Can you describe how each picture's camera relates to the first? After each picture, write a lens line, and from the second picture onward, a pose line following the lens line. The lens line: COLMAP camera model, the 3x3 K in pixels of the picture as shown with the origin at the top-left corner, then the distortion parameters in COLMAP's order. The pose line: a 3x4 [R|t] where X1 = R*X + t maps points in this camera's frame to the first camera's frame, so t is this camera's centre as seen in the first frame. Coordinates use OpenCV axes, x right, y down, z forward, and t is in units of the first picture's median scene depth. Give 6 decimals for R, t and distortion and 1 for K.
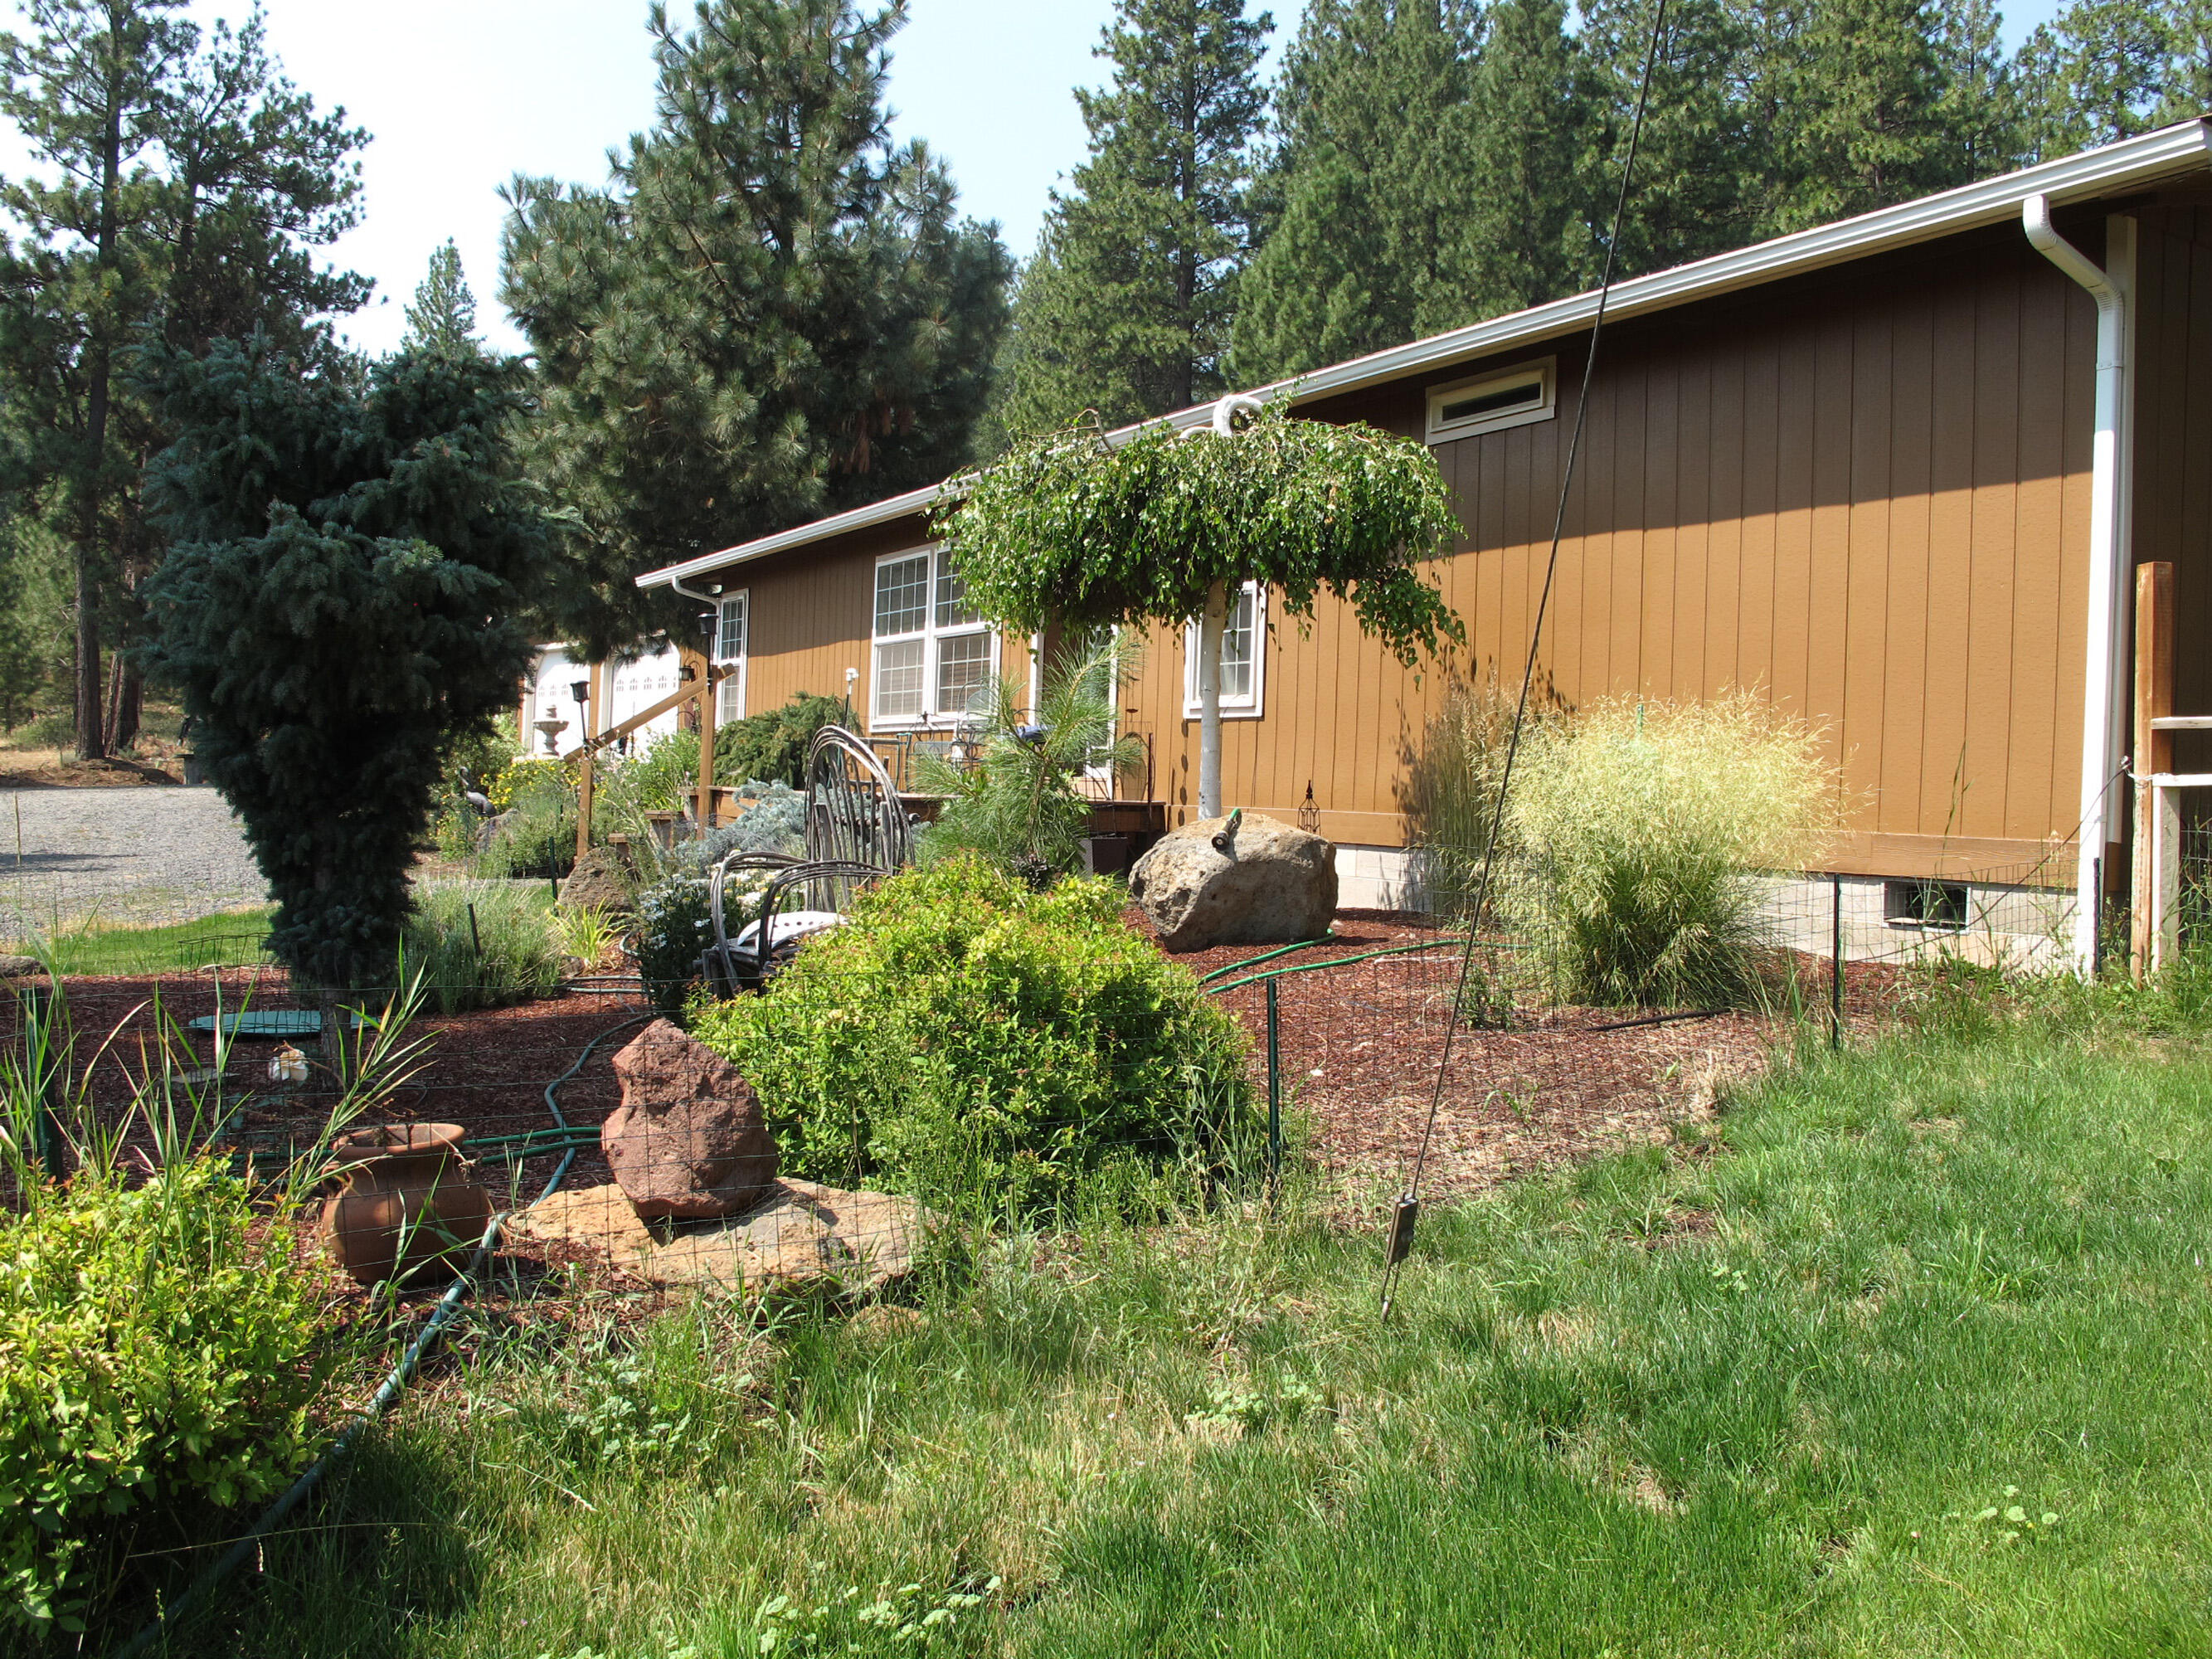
lens RADIAL K [[1811.1, 0, 1122.6], [0, 1811.1, 830.6], [0, 0, 1]] dist [-0.124014, 0.081733]
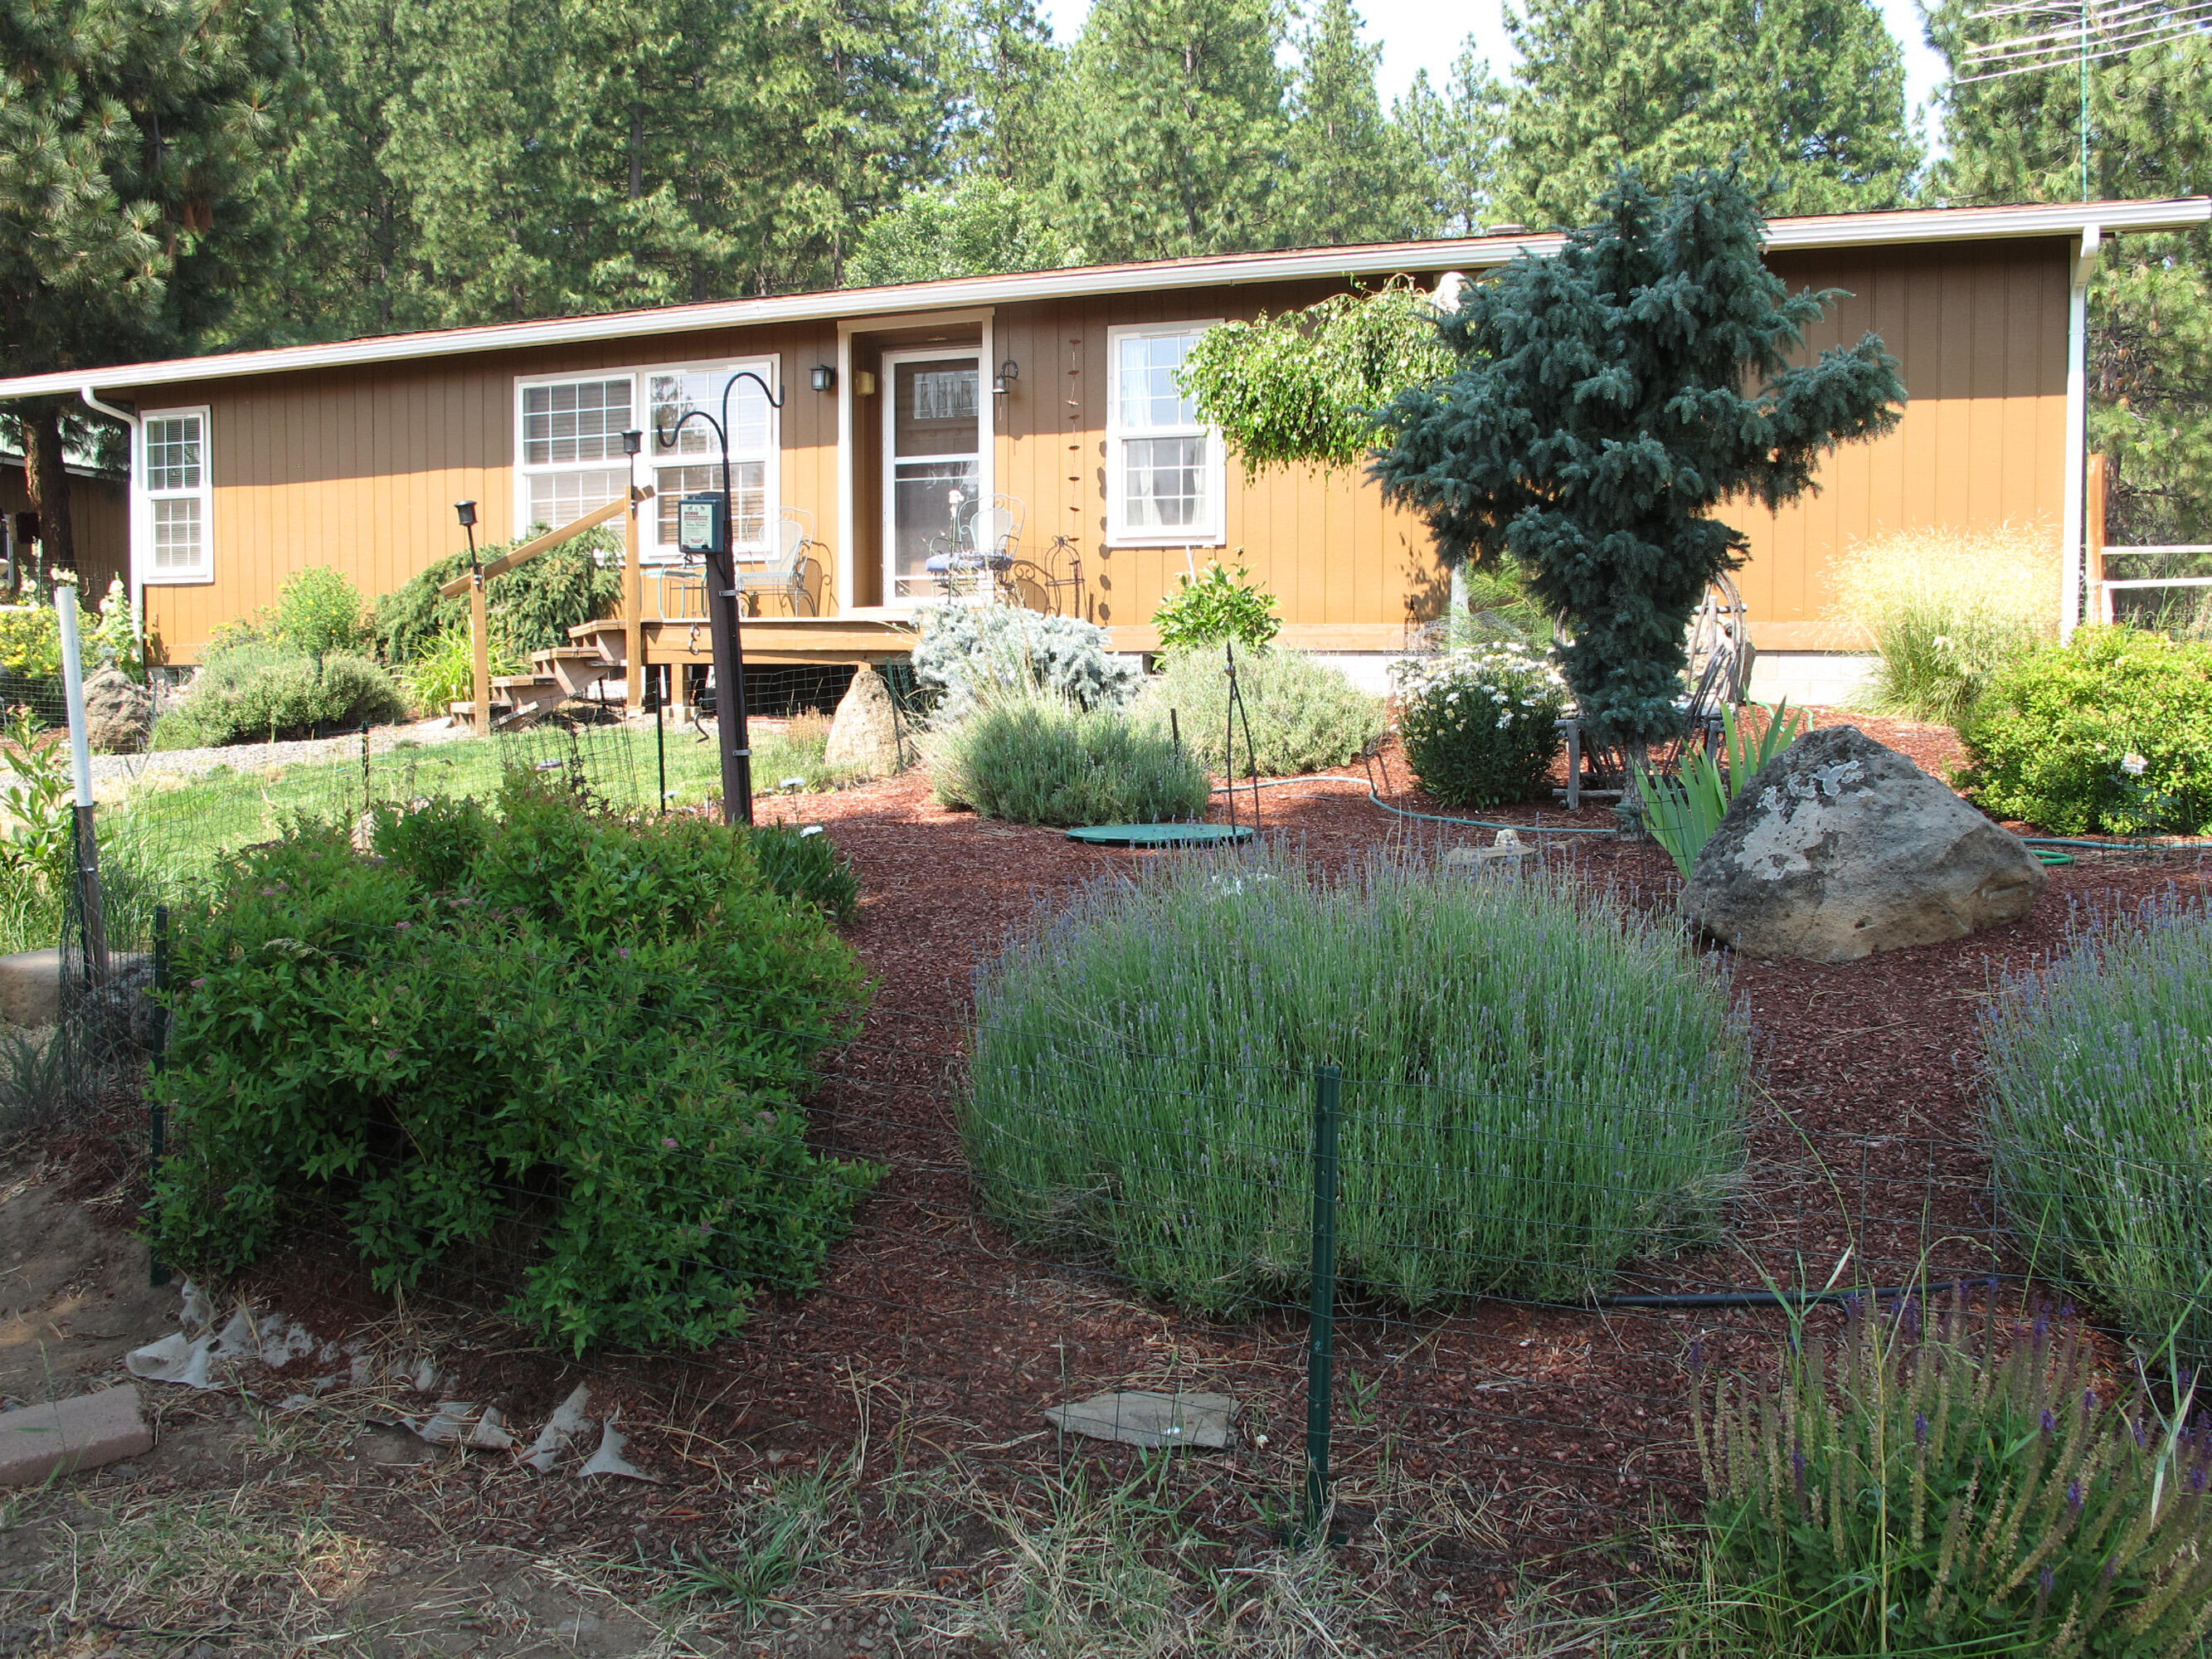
lens RADIAL K [[1811.1, 0, 1122.6], [0, 1811.1, 830.6], [0, 0, 1]] dist [-0.124014, 0.081733]
pose [[0.801447, -0.077618, 0.593008, -0.356990], [0.032995, 0.995771, 0.085743, 0.009214], [-0.597155, -0.049152, 0.800618, 0.062438]]
